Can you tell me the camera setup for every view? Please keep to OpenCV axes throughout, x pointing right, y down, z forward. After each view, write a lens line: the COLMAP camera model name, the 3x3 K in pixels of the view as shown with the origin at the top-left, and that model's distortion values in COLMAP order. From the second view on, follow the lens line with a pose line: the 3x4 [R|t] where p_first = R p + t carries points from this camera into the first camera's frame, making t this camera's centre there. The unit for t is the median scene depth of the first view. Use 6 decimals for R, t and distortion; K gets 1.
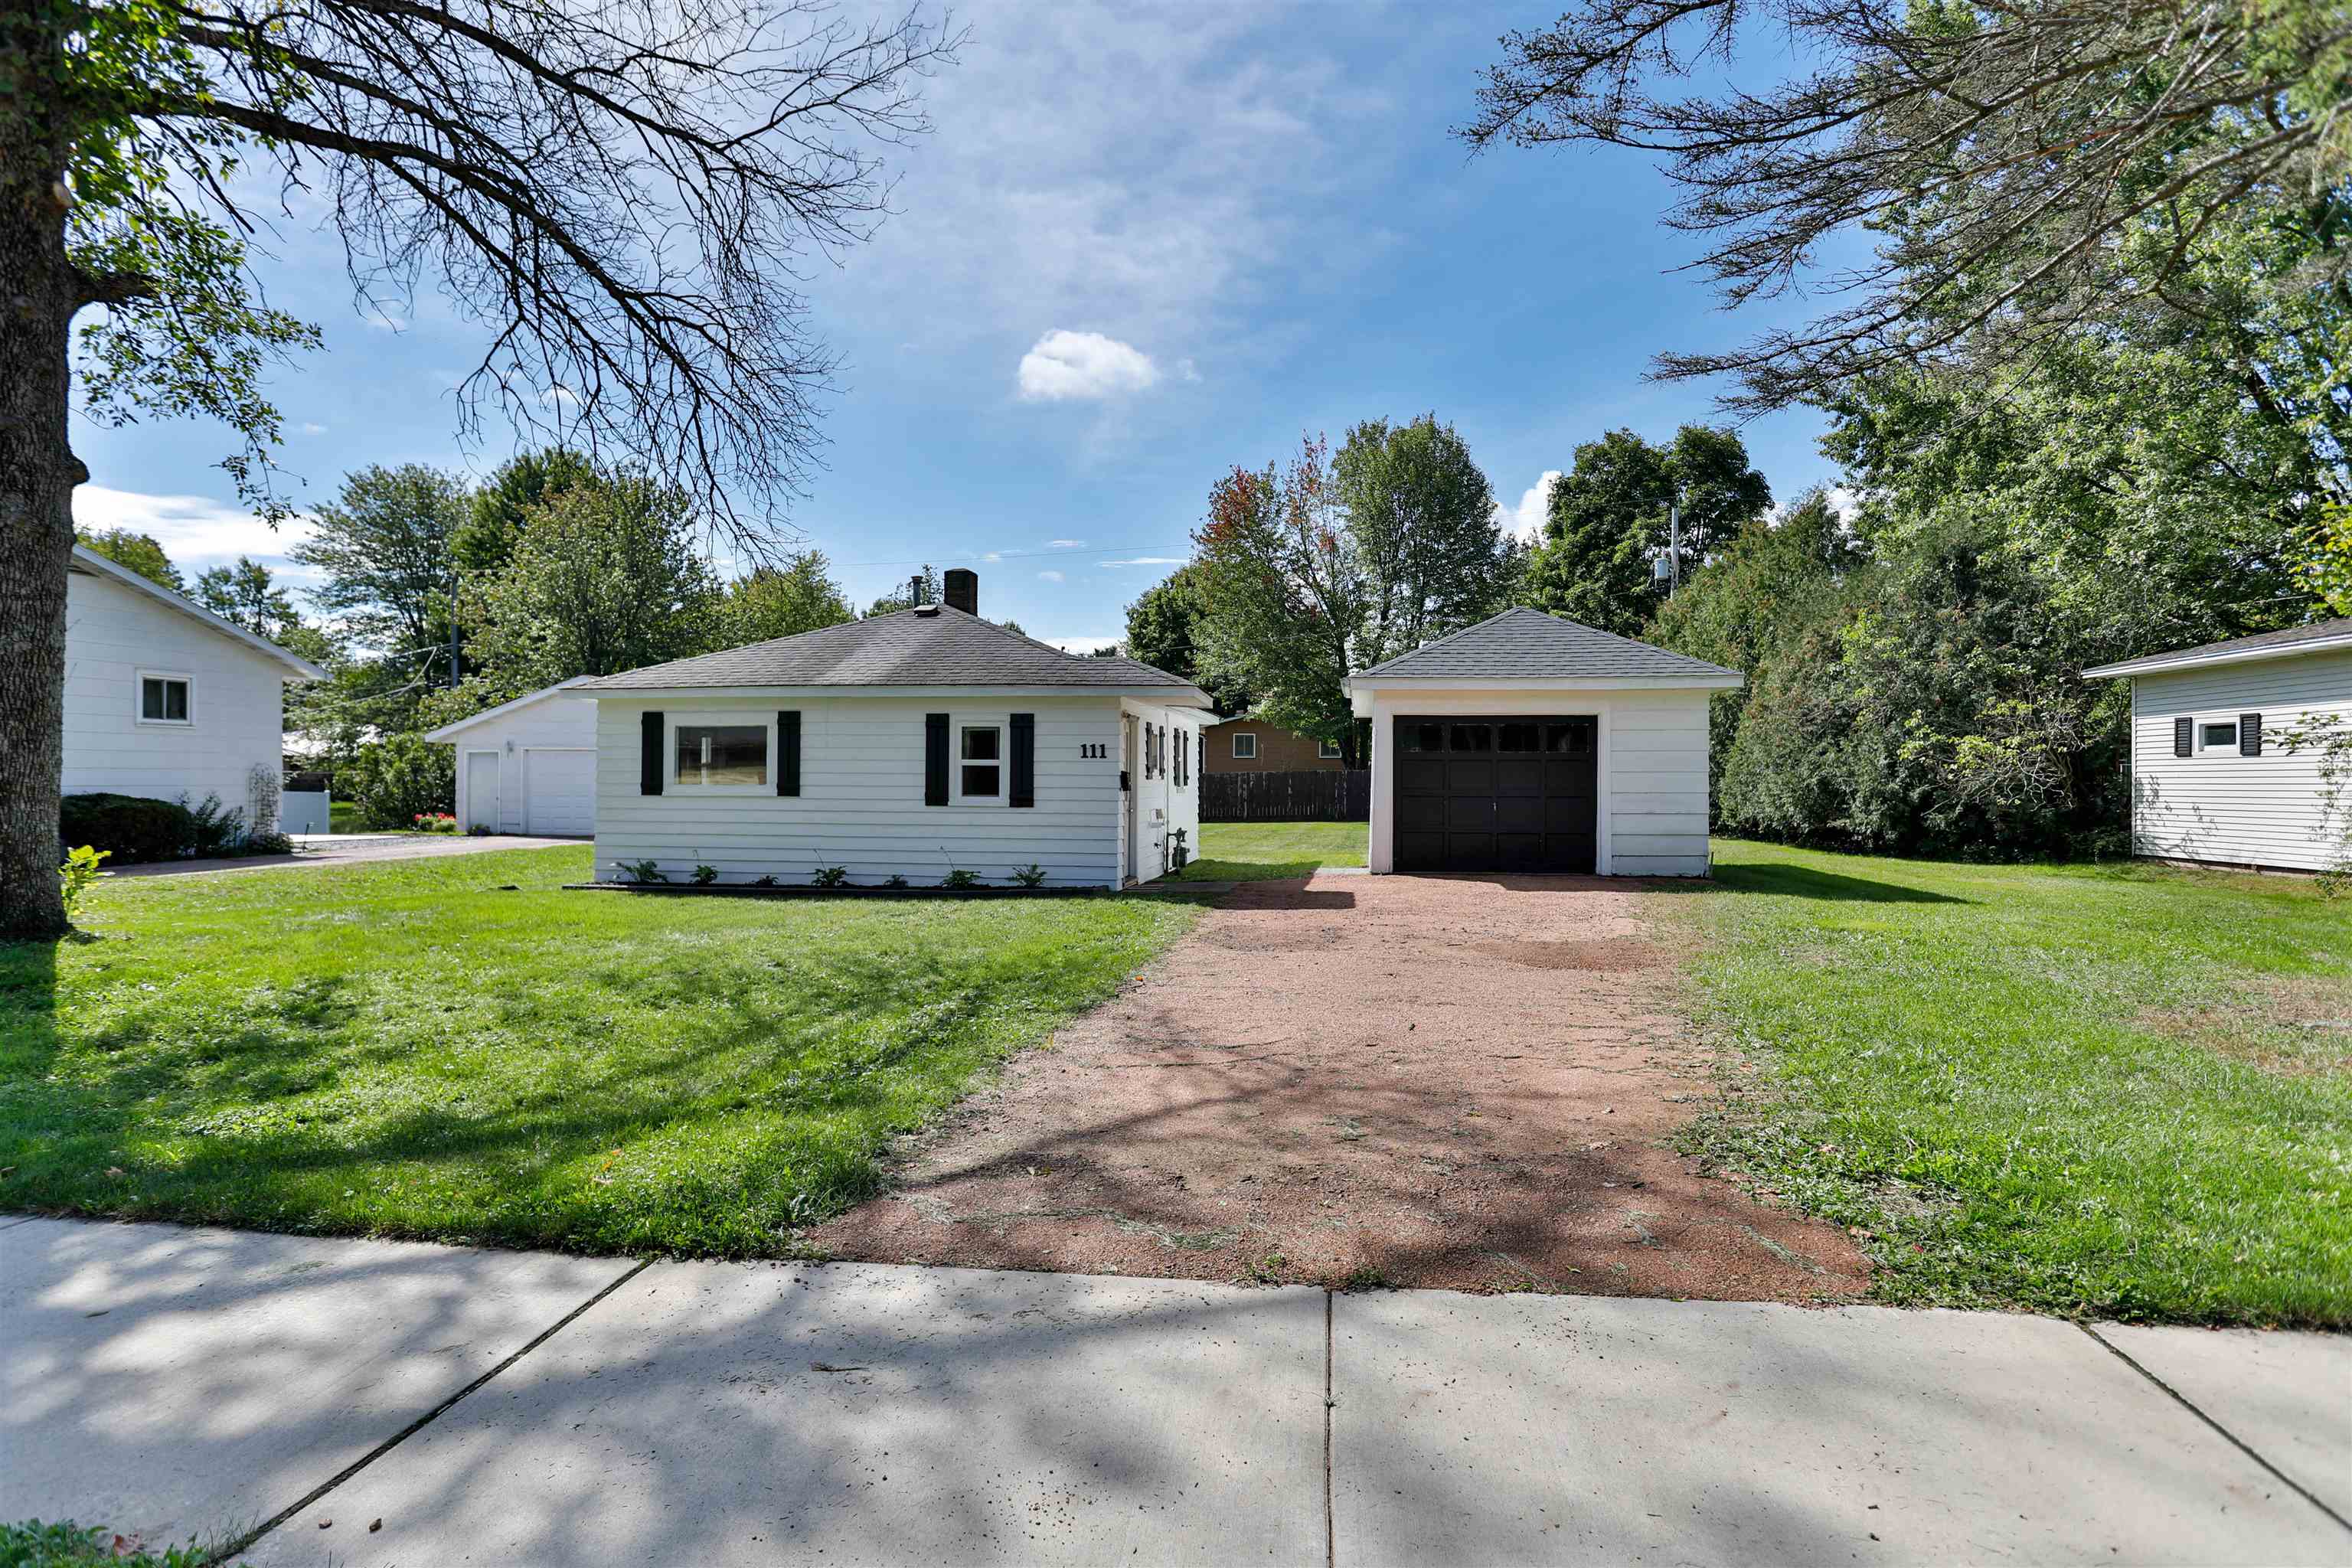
lens RADIAL K [[1271.7, 0, 1180.0], [0, 1271.7, 752.9], [0, 0, 1]] dist [-0.067792, 0.032404]
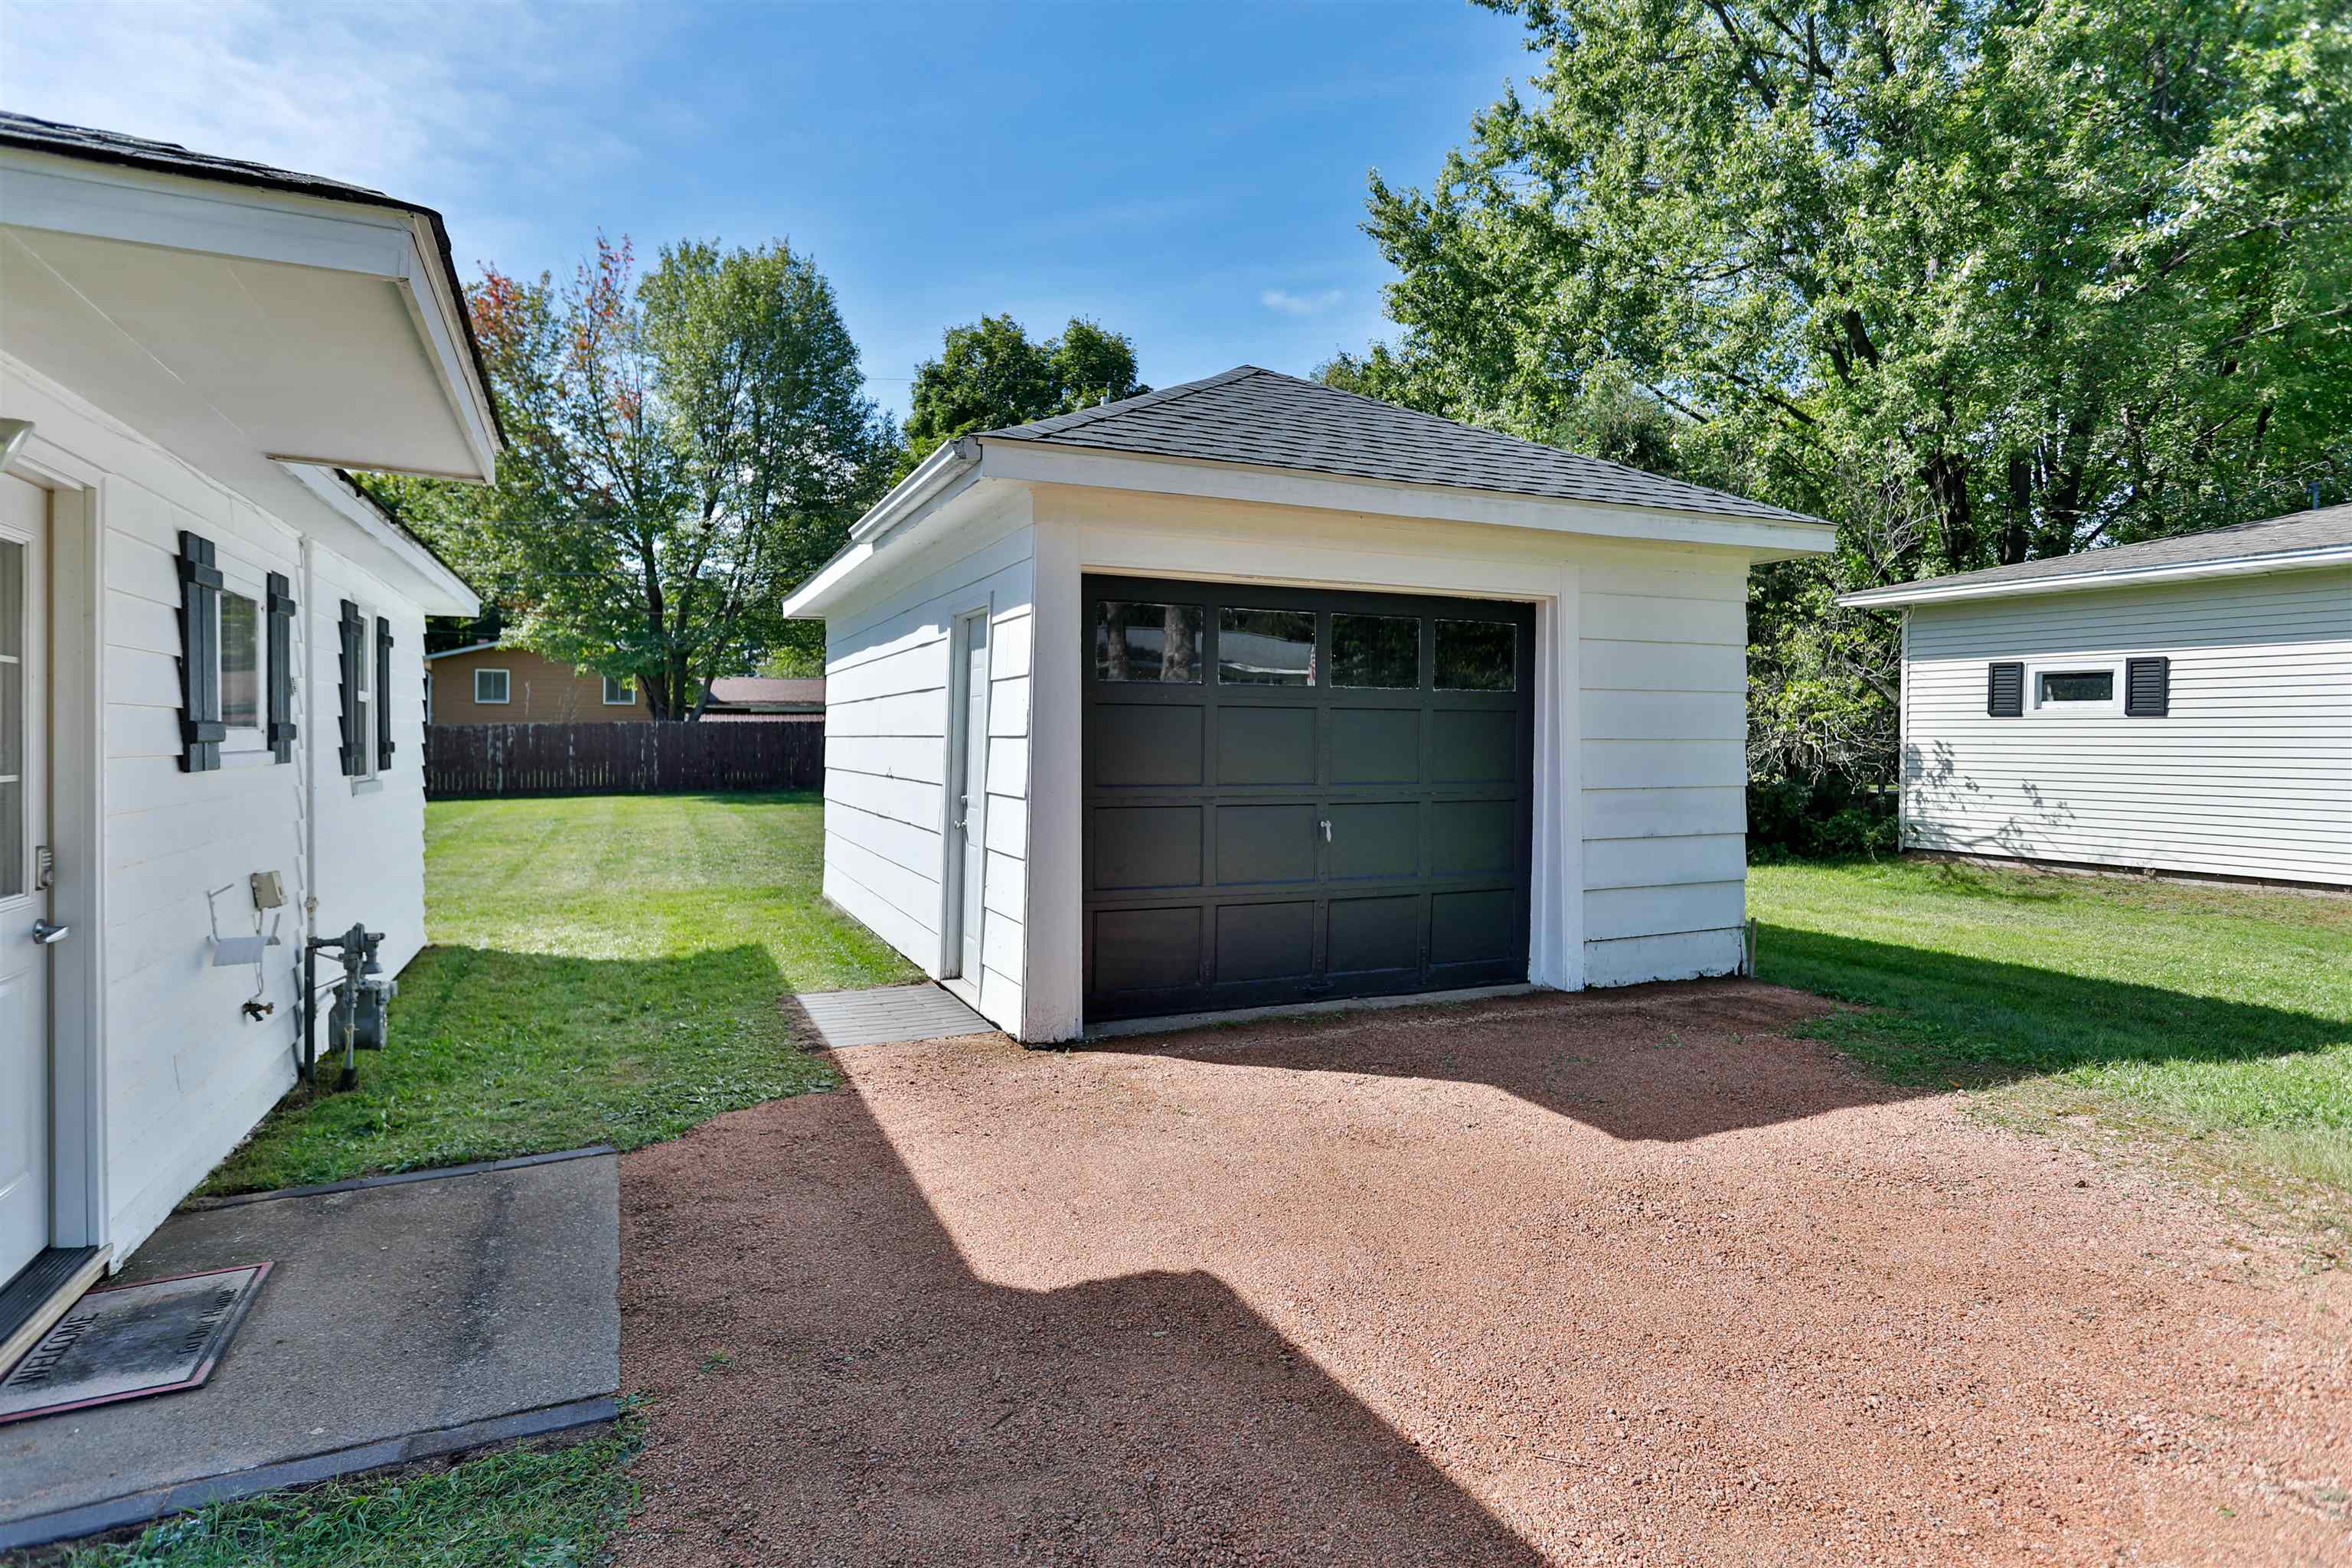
lens RADIAL K [[1271.7, 0, 1180.0], [0, 1271.7, 752.9], [0, 0, 1]] dist [-0.067792, 0.032404]
pose [[0.846671, -0.006285, 0.532080, 0.003944], [-0.014793, 0.999266, 0.035342, 0.002779], [-0.531911, -0.037794, 0.845956, 0.296961]]
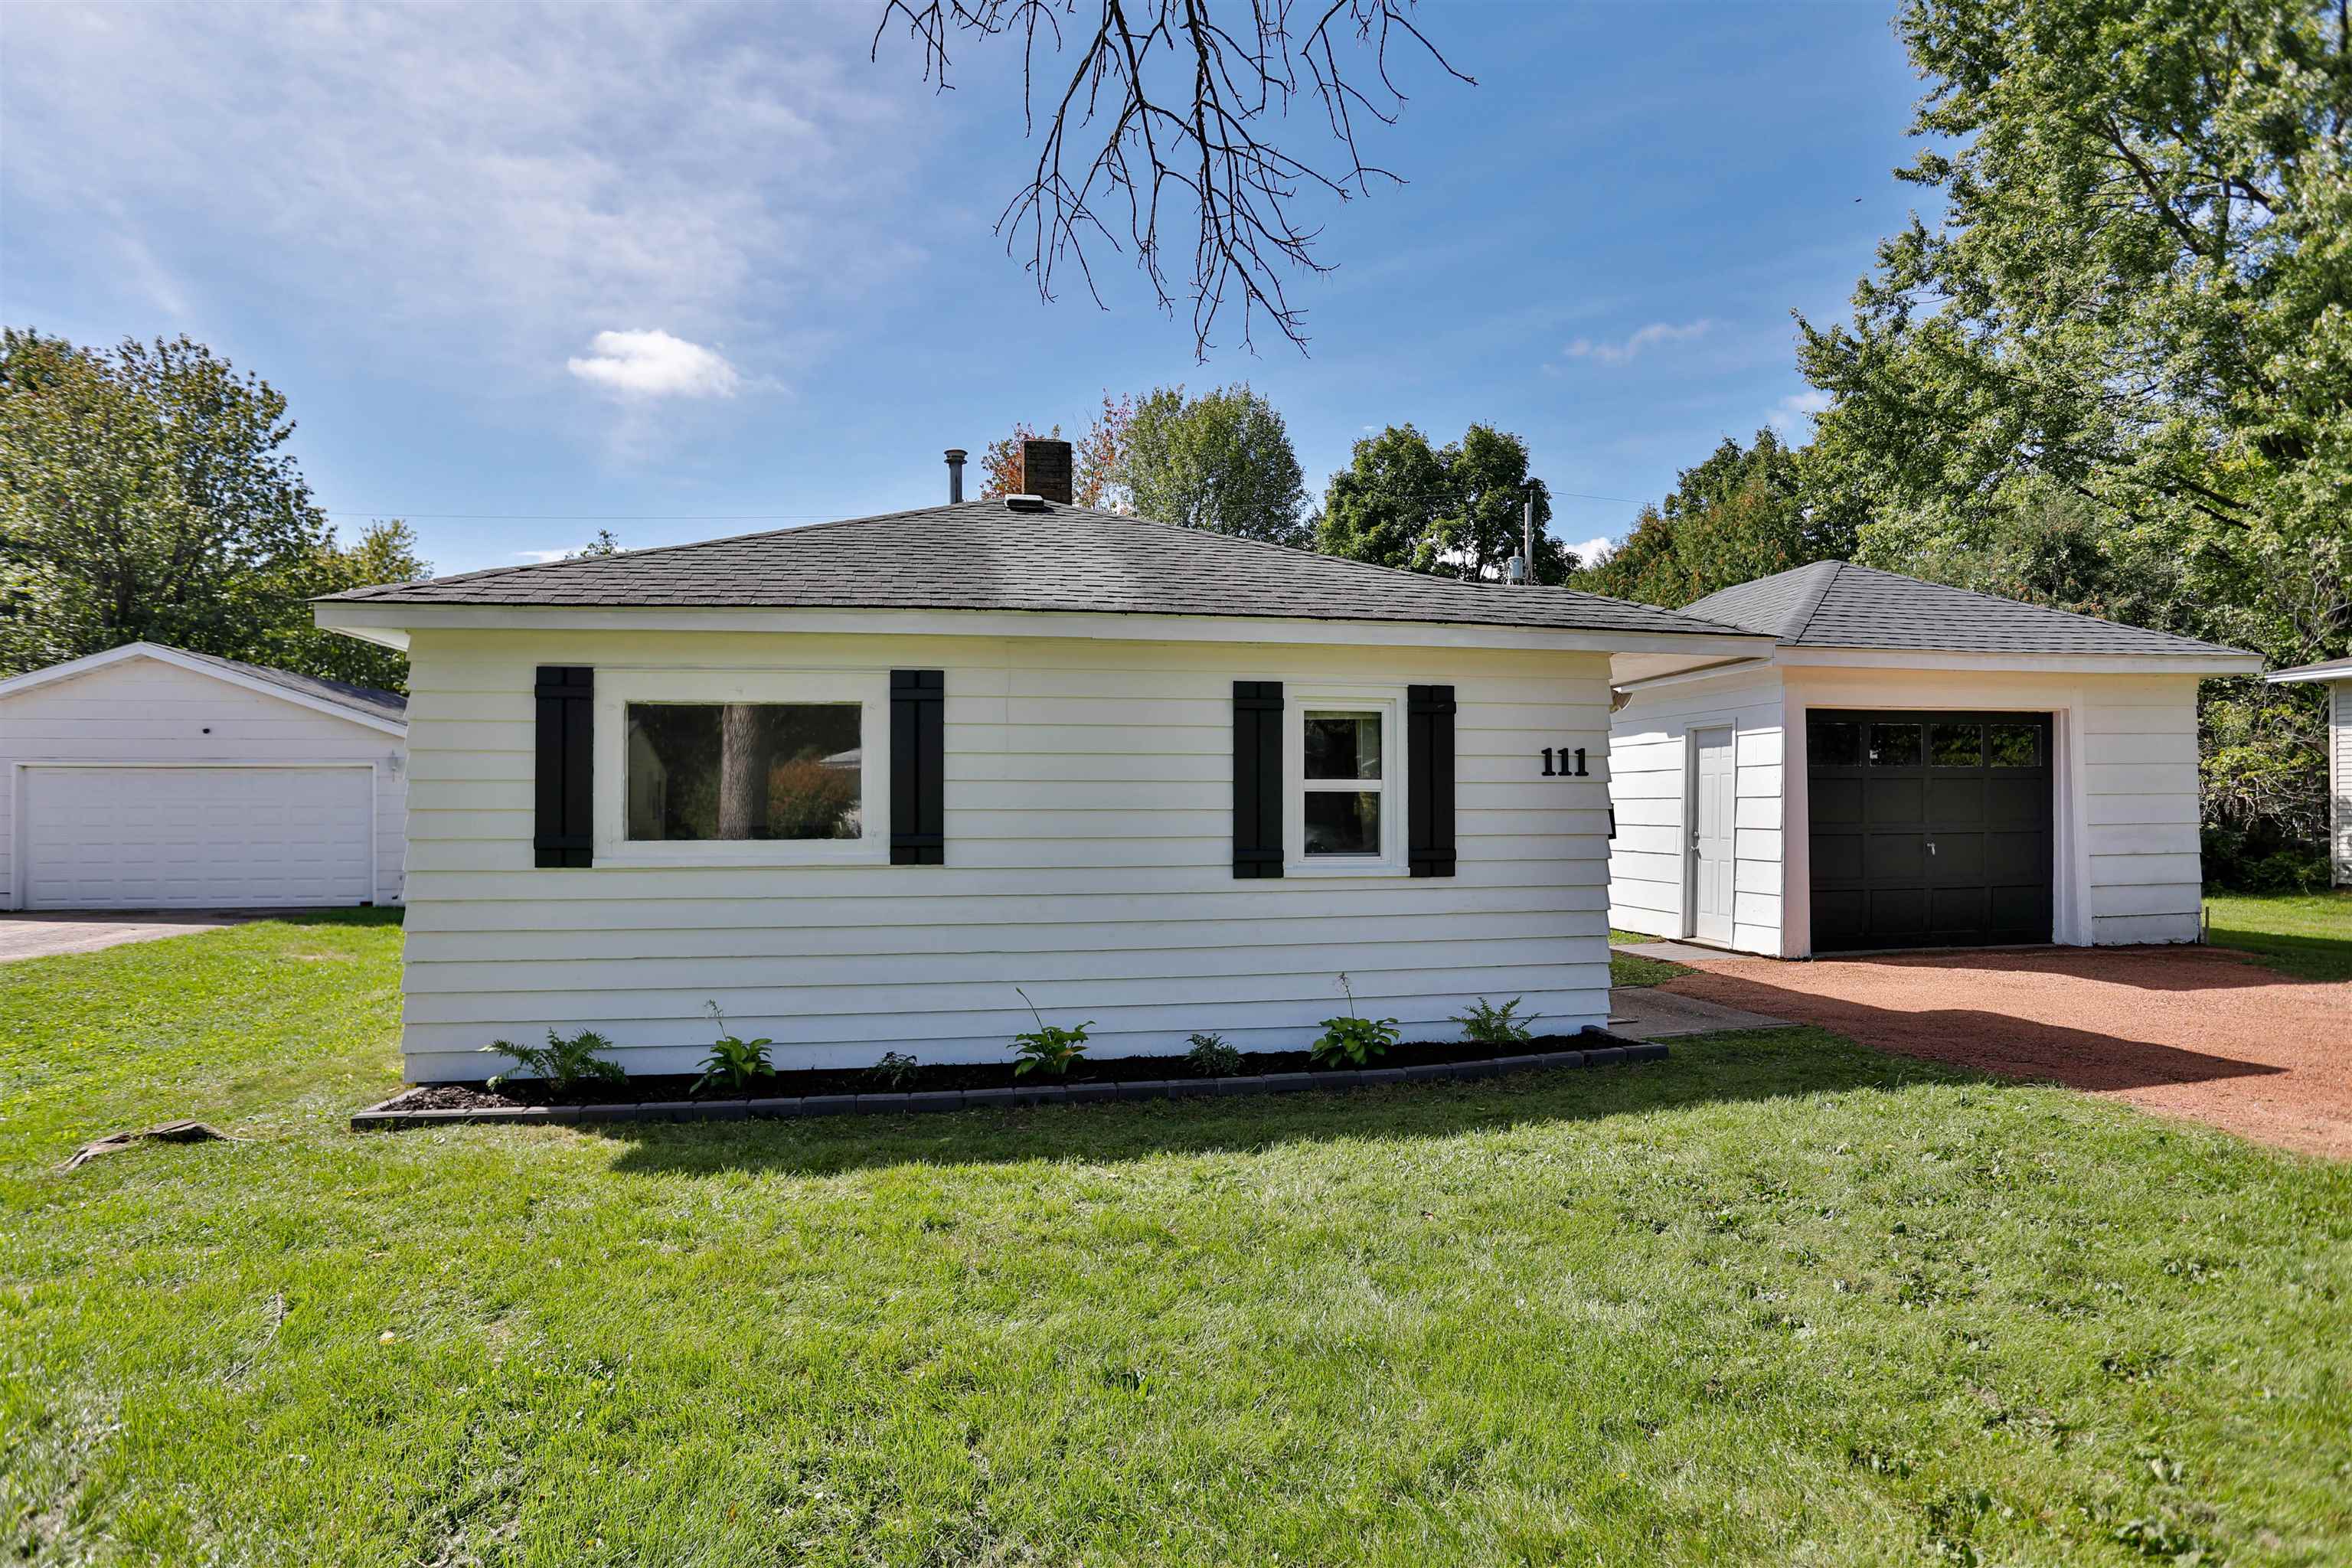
lens RADIAL K [[1269.2, 0, 1188.0], [0, 1269.2, 781.9], [0, 0, 1]] dist [-0.071884, 0.031543]
pose [[0.949305, -0.003752, 0.314333, -0.138529], [0.001022, 0.999960, 0.008849, 0.000734], [-0.314354, -0.008079, 0.949271, 0.213213]]
